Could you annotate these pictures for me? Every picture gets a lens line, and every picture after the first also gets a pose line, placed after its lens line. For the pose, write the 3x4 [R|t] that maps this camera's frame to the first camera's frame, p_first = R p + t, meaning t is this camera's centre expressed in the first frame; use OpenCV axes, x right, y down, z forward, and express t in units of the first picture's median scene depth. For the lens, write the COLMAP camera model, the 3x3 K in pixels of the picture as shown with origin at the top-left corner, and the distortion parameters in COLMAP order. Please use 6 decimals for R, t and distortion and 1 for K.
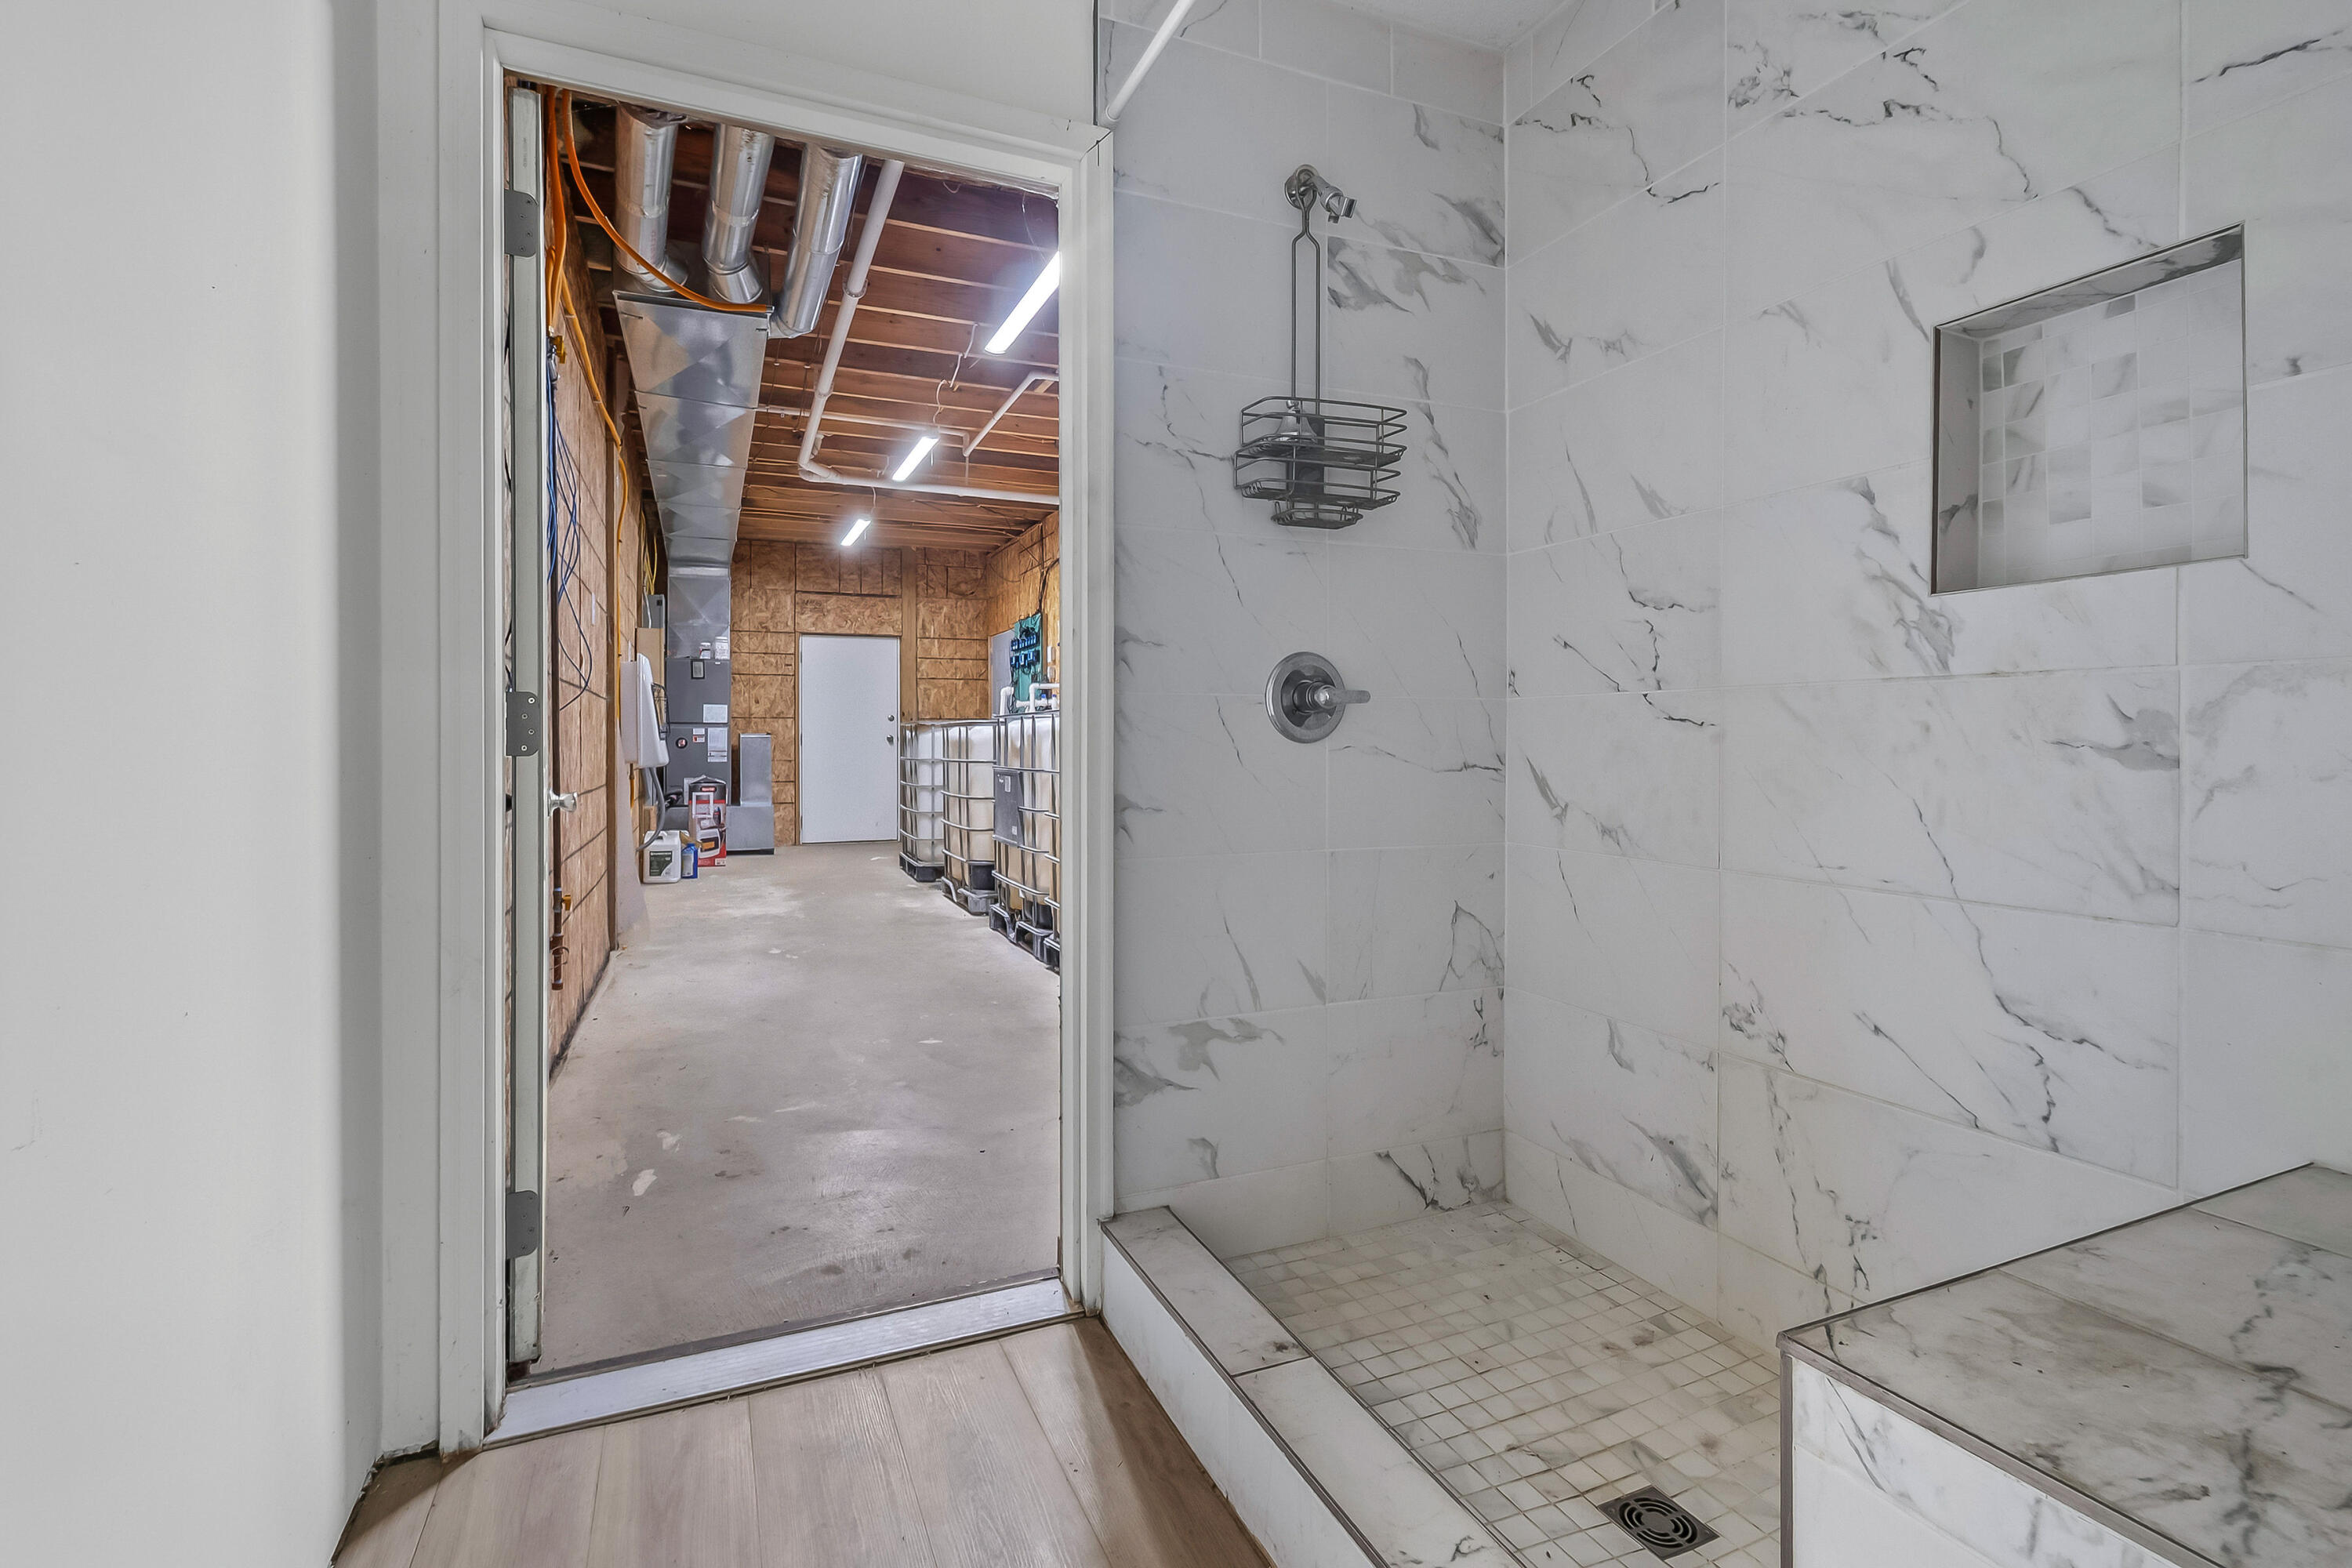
lens RADIAL K [[1070.6, 0, 1167.1], [0, 1070.6, 731.2], [0, 0, 1]] dist [0.001622, -0.000456]
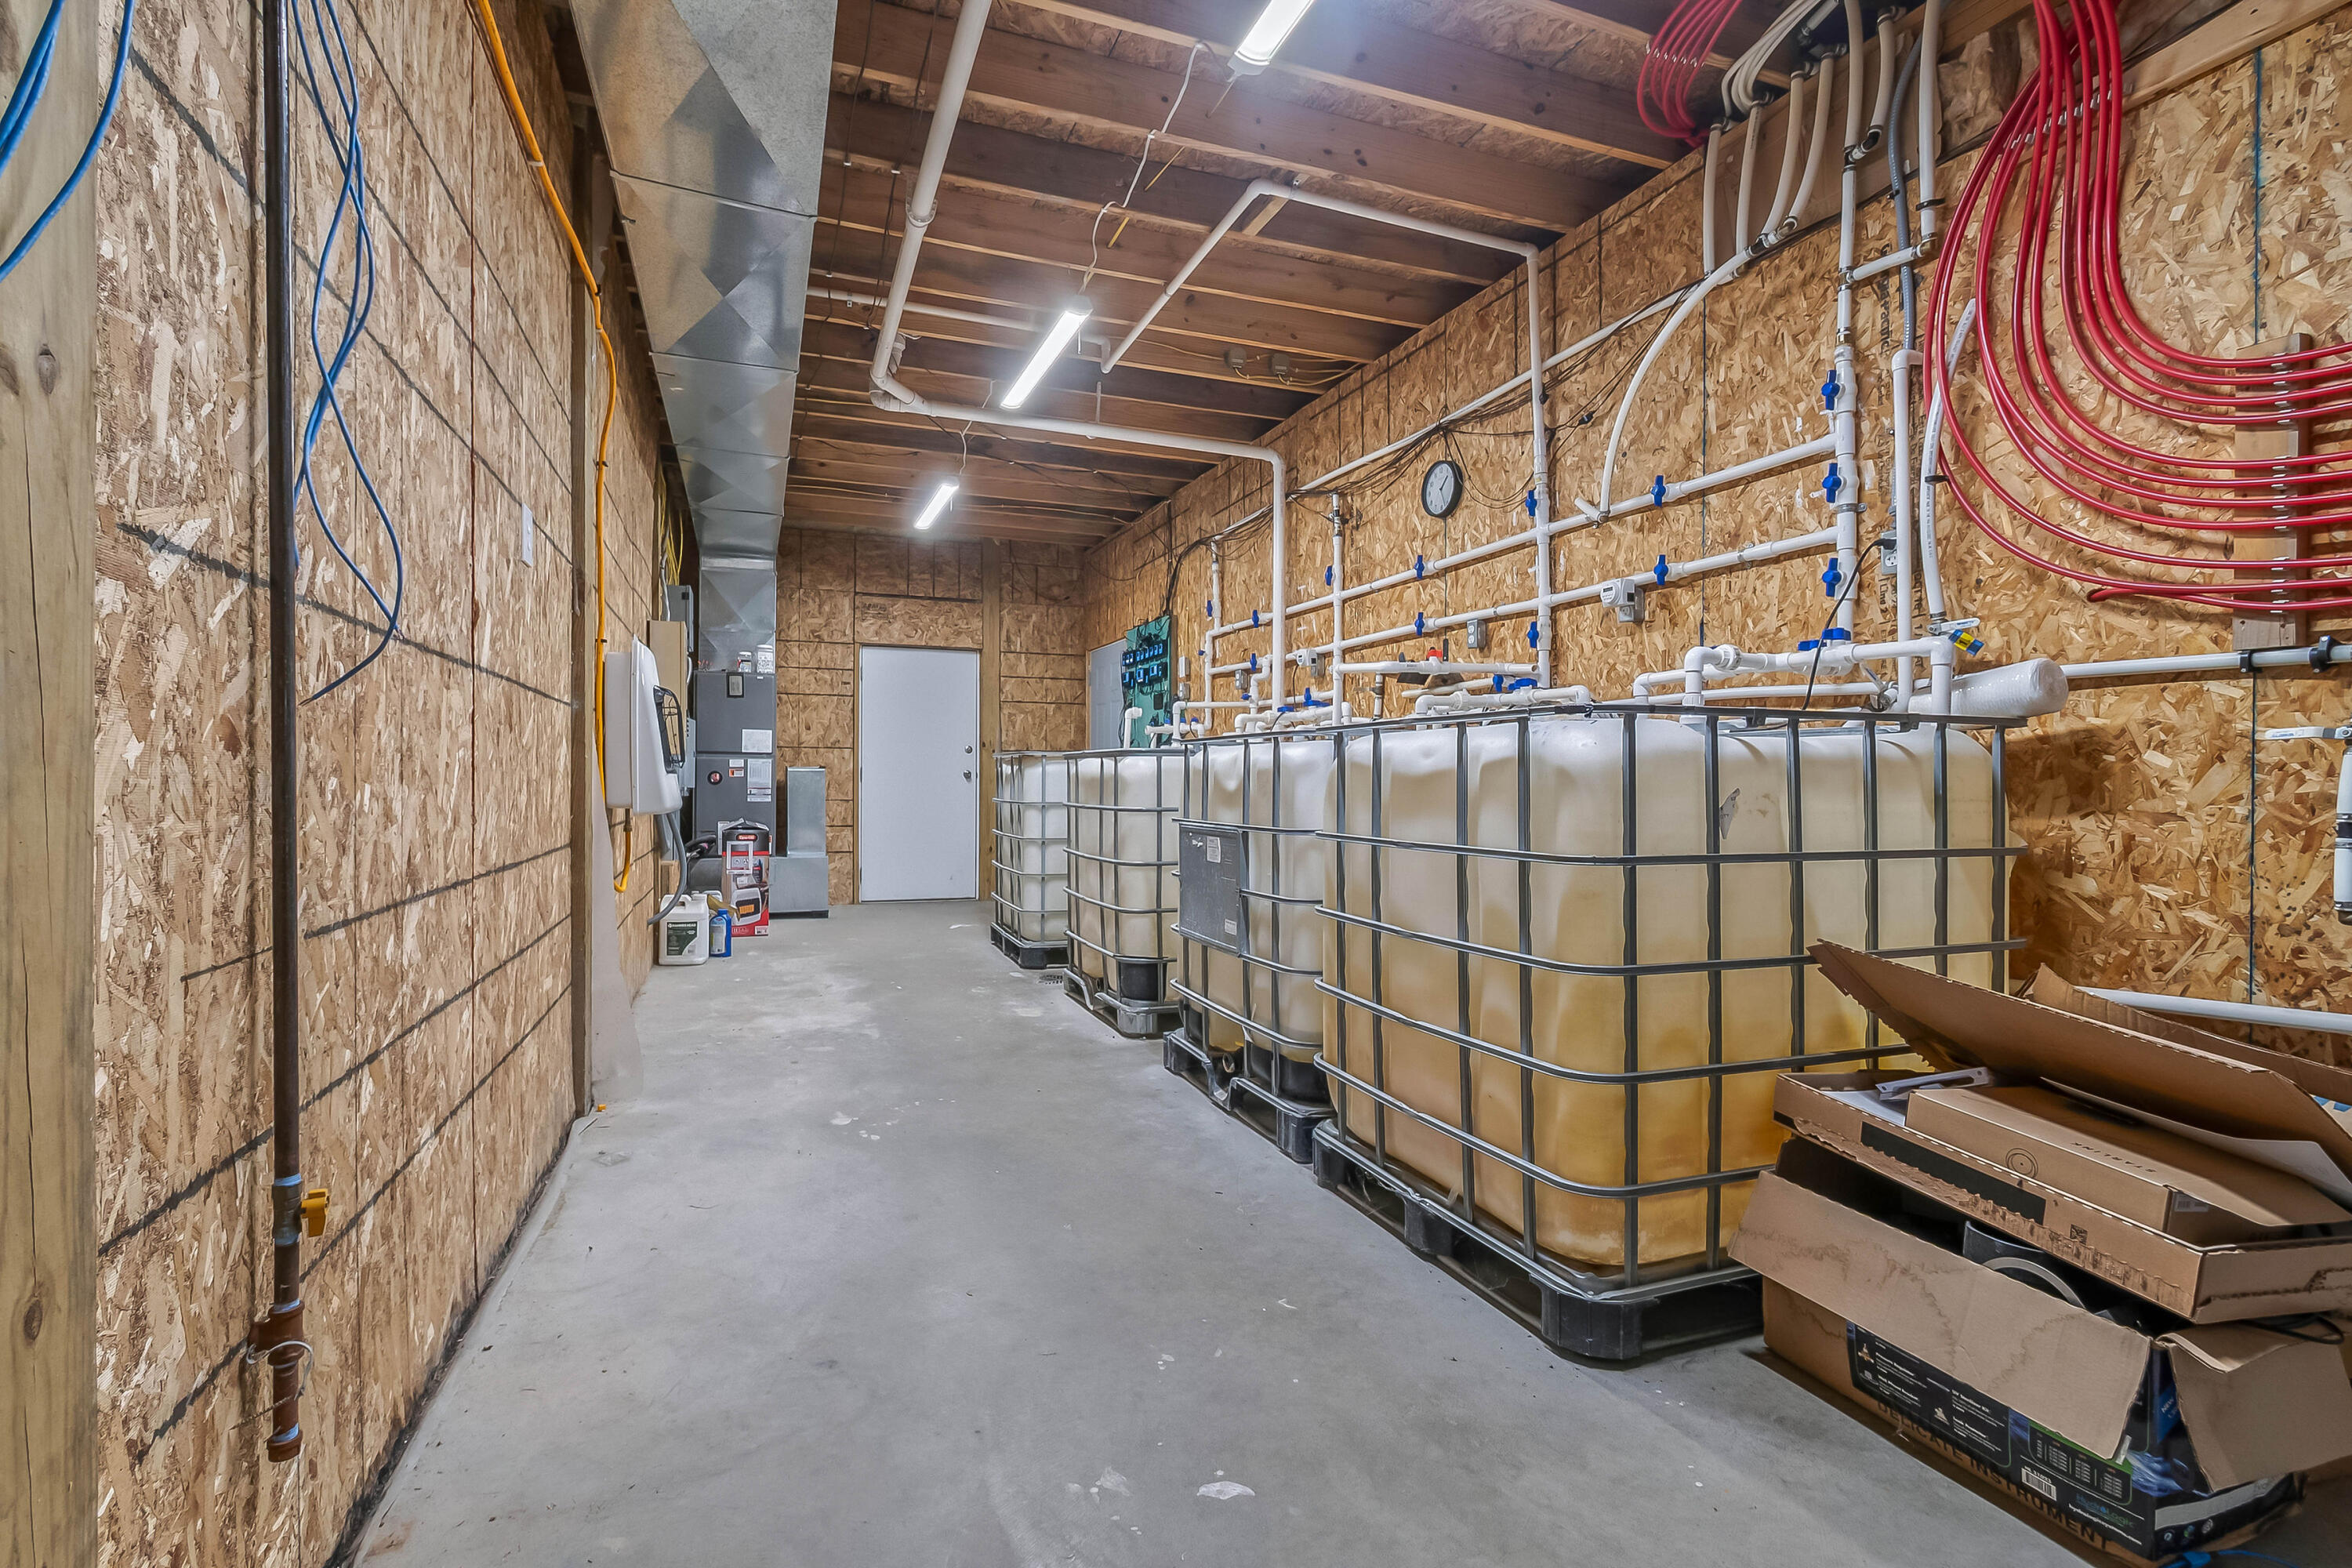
lens RADIAL K [[1070.6, 0, 1164.4], [0, 1070.6, 784.0], [0, 0, 1]] dist [0.001622, -0.000456]
pose [[0.999115, 0.009474, -0.040987, -0.104341], [-0.008928, 0.999869, 0.013471, 0.002568], [0.041109, -0.013093, 0.999069, 0.262476]]
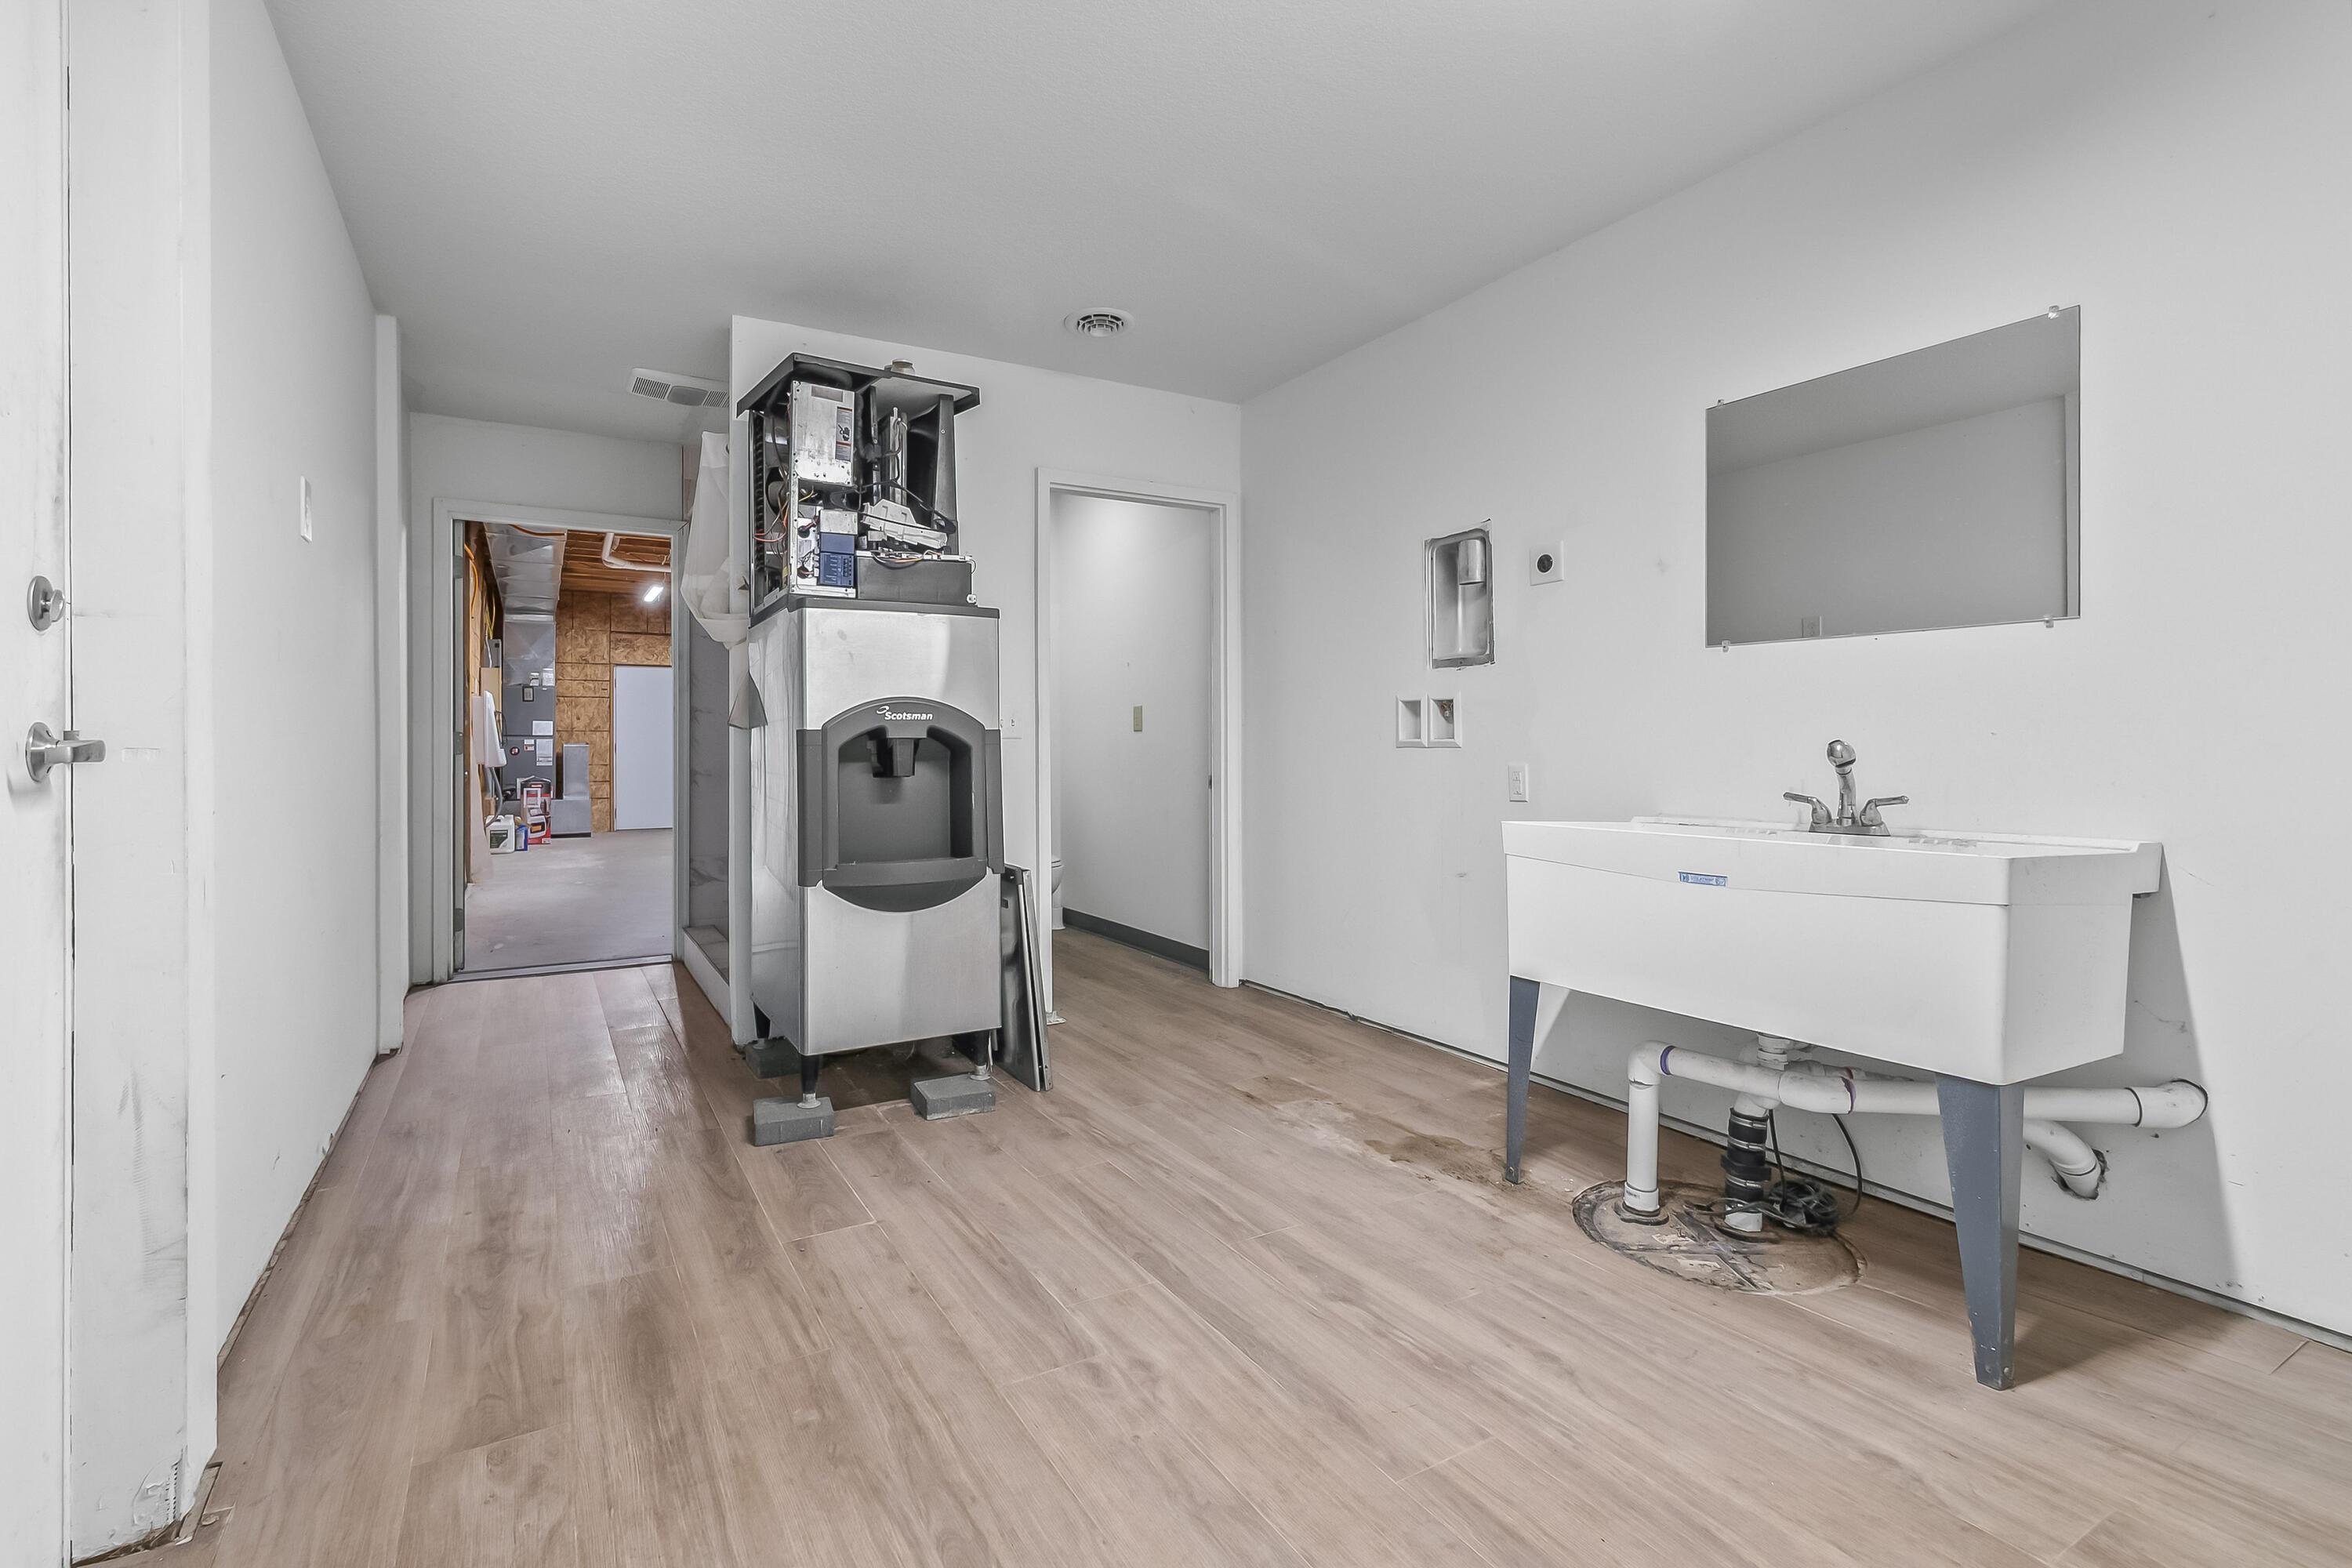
lens RADIAL K [[1070.6, 0, 1168.3], [0, 1070.6, 743.6], [0, 0, 1]] dist [0.001622, -0.000456]
pose [[0.992367, 0.000236, 0.123318, 0.205945], [-0.000682, 0.999993, 0.003575, -0.003850], [-0.123316, -0.003632, 0.992361, -0.460488]]
